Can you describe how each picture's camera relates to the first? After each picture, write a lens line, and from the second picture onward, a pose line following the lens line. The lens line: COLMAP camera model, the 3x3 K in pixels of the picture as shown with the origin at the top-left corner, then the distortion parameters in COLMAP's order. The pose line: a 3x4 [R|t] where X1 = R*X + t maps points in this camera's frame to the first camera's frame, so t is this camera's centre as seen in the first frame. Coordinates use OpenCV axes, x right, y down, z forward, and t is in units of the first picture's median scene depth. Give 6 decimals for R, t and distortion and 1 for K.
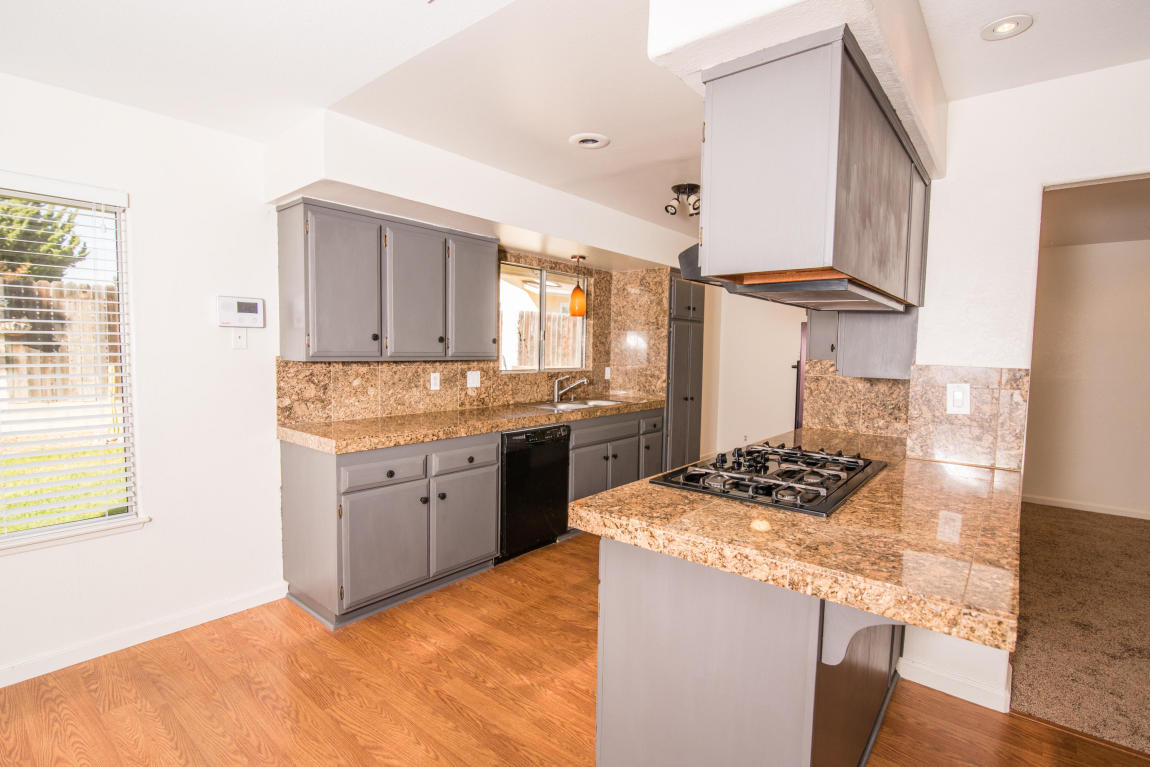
lens RADIAL K [[540.3, 0, 570.7], [0, 540.3, 385.2], [0, 0, 1]] dist [-0.021878, 0.001138]
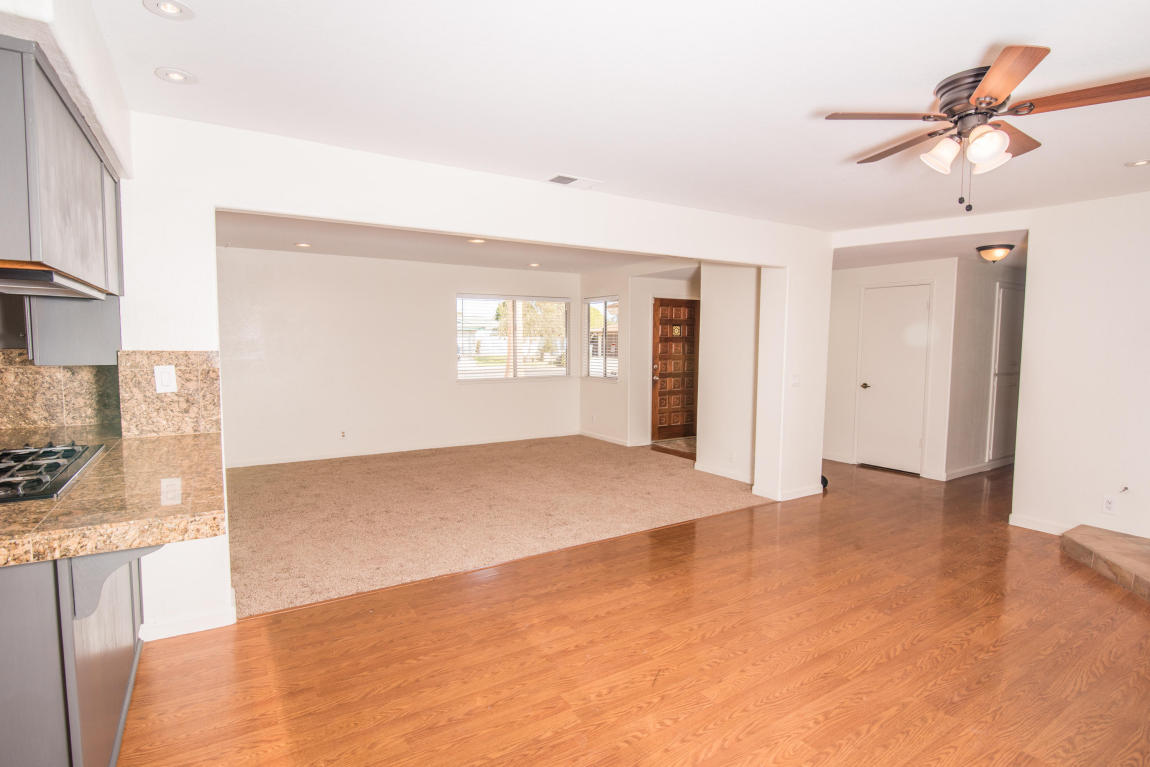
lens RADIAL K [[573.7, 0, 564.2], [0, 573.7, 387.0], [0, 0, 1]] dist [-0.008583, -0.001017]
pose [[0.319858, -0.087803, 0.943388, -0.114332], [0.065125, 0.995379, 0.070562, 0.008656], [-0.945225, 0.038868, 0.324098, -0.147524]]
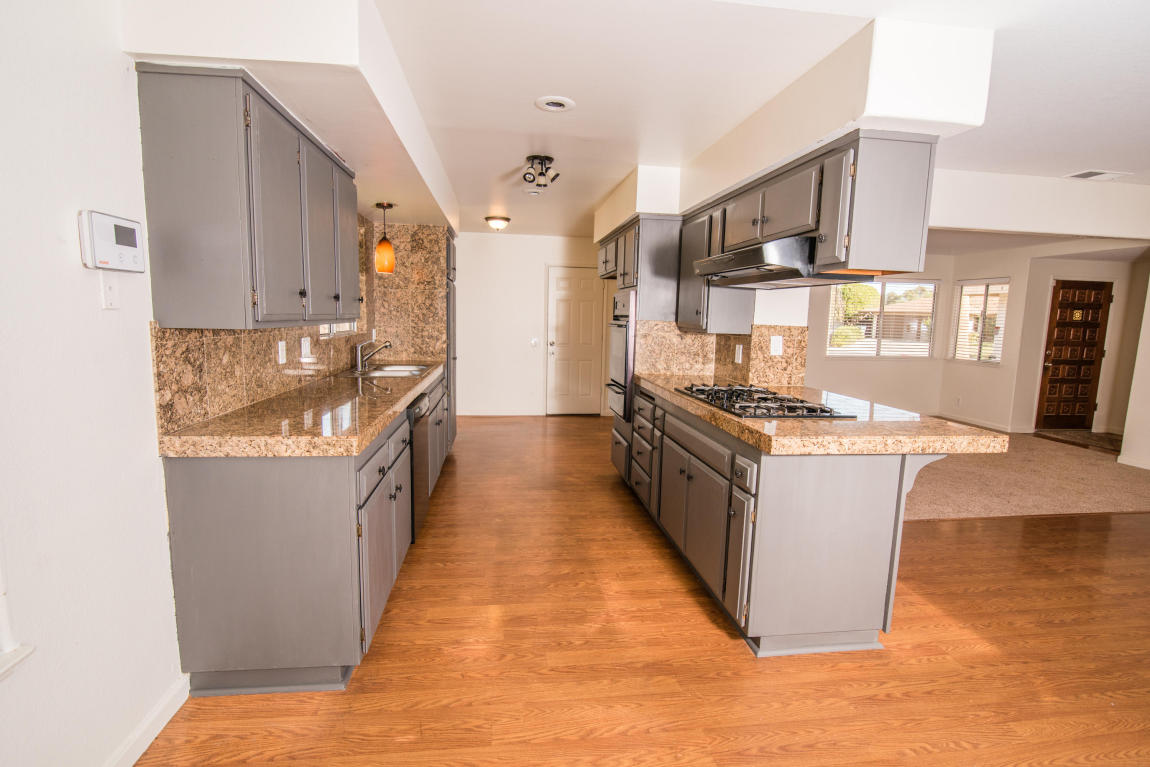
lens RADIAL K [[540.3, 0, 567.1], [0, 540.3, 385.6], [0, 0, 1]] dist [-0.021878, 0.001138]
pose [[0.687113, -0.092668, 0.720617, -0.652561], [0.035627, 0.994937, 0.093974, -0.021703], [-0.725677, -0.038898, 0.686936, 0.247461]]
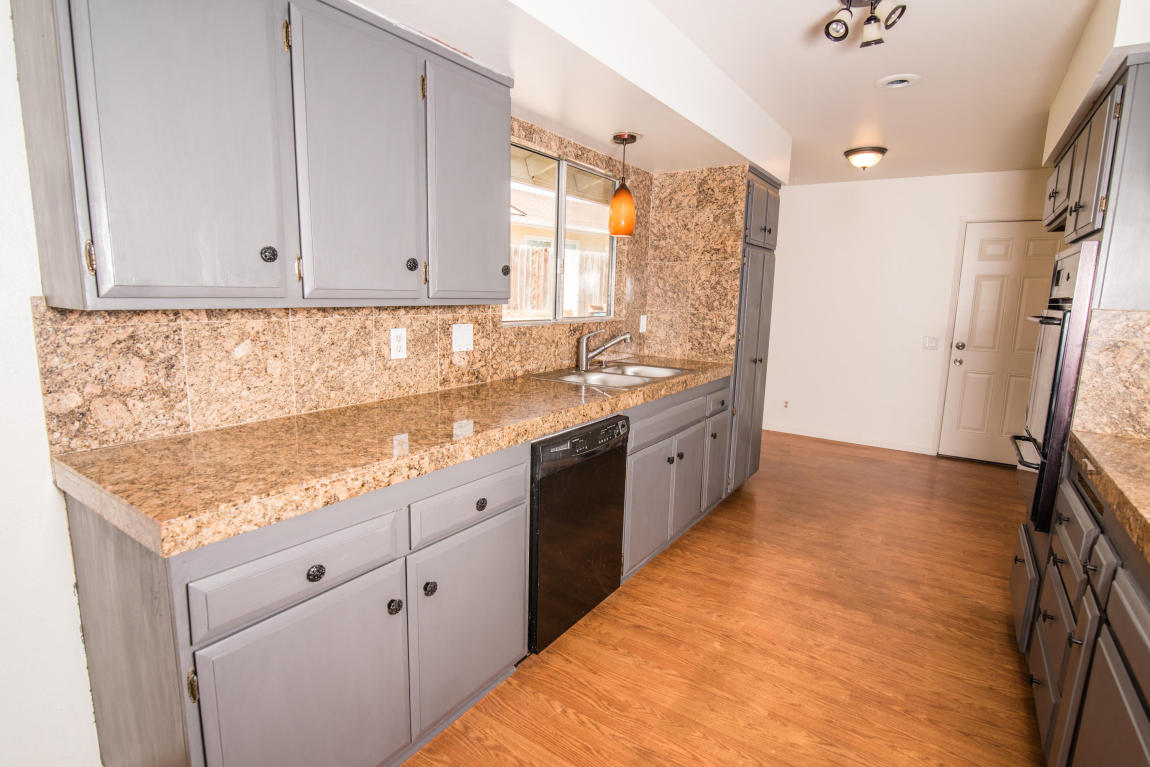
lens RADIAL K [[562.1, 0, 571.3], [0, 562.1, 385.5], [0, 0, 1]] dist [-0.018774, -0.000732]
pose [[0.995731, -0.007567, 0.091991, -0.158823], [-0.001696, 0.994965, 0.100209, -0.028068], [-0.092286, -0.099938, 0.990705, 0.508450]]
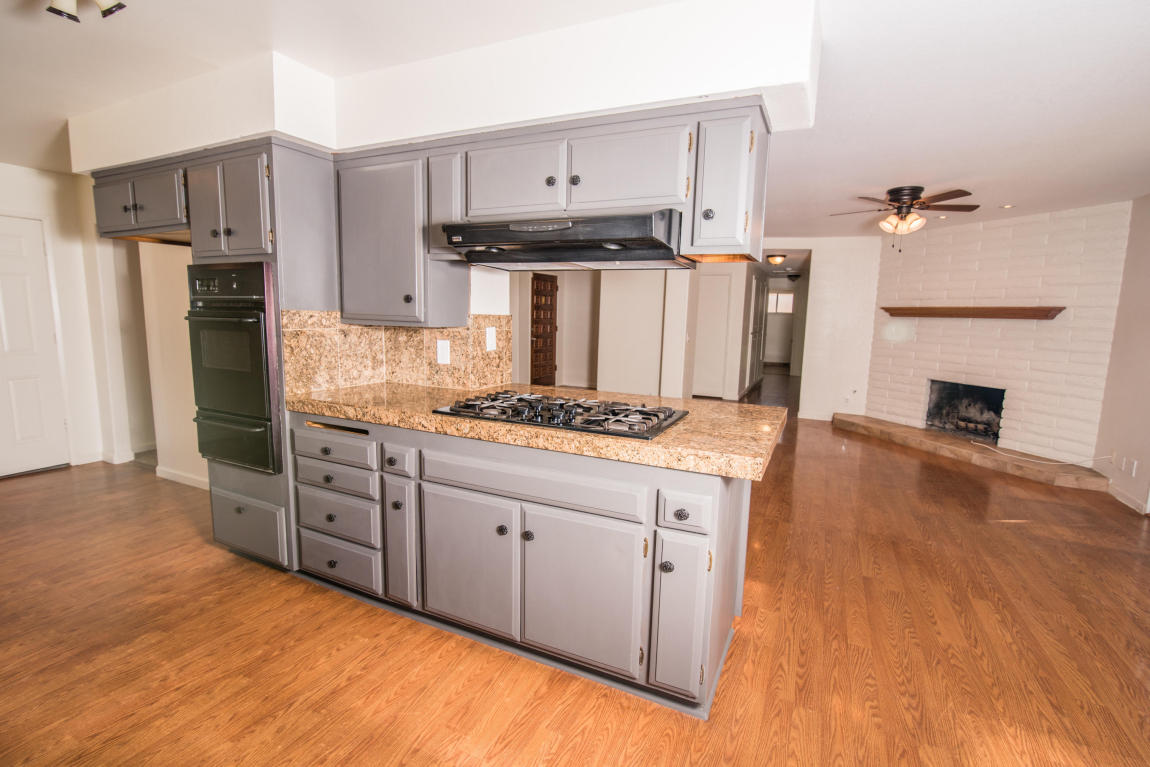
lens RADIAL K [[540.3, 0, 571.1], [0, 540.3, 374.8], [0, 0, 1]] dist [-0.021878, 0.001138]
pose [[-0.236655, -0.133459, 0.962384, -0.468642], [0.042259, 0.988170, 0.147426, -0.056207], [-0.970674, 0.075558, -0.228215, 0.821478]]
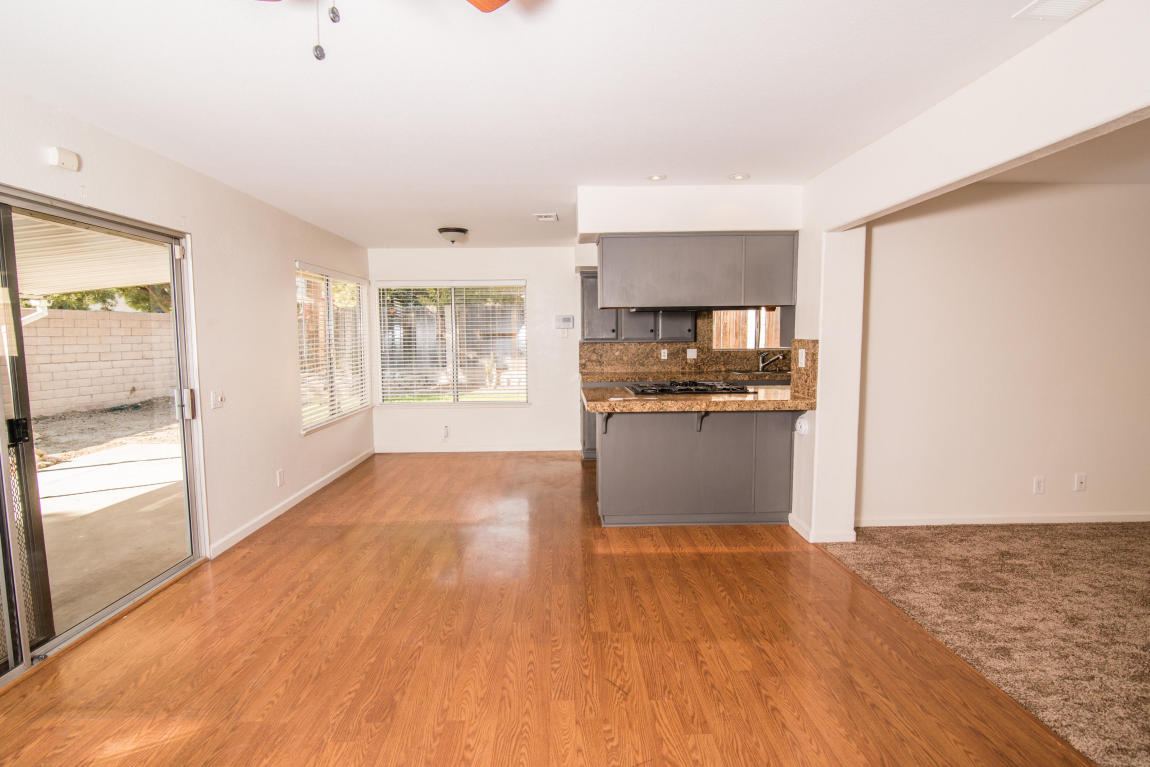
lens RADIAL K [[540.3, 0, 571.4], [0, 540.3, 387.1], [0, 0, 1]] dist [-0.021878, 0.001138]
pose [[0.662920, 0.048483, -0.747118, 1.093029], [-0.032640, 0.998824, 0.035856, 0.058679], [0.747978, 0.000616, 0.663723, -0.502308]]
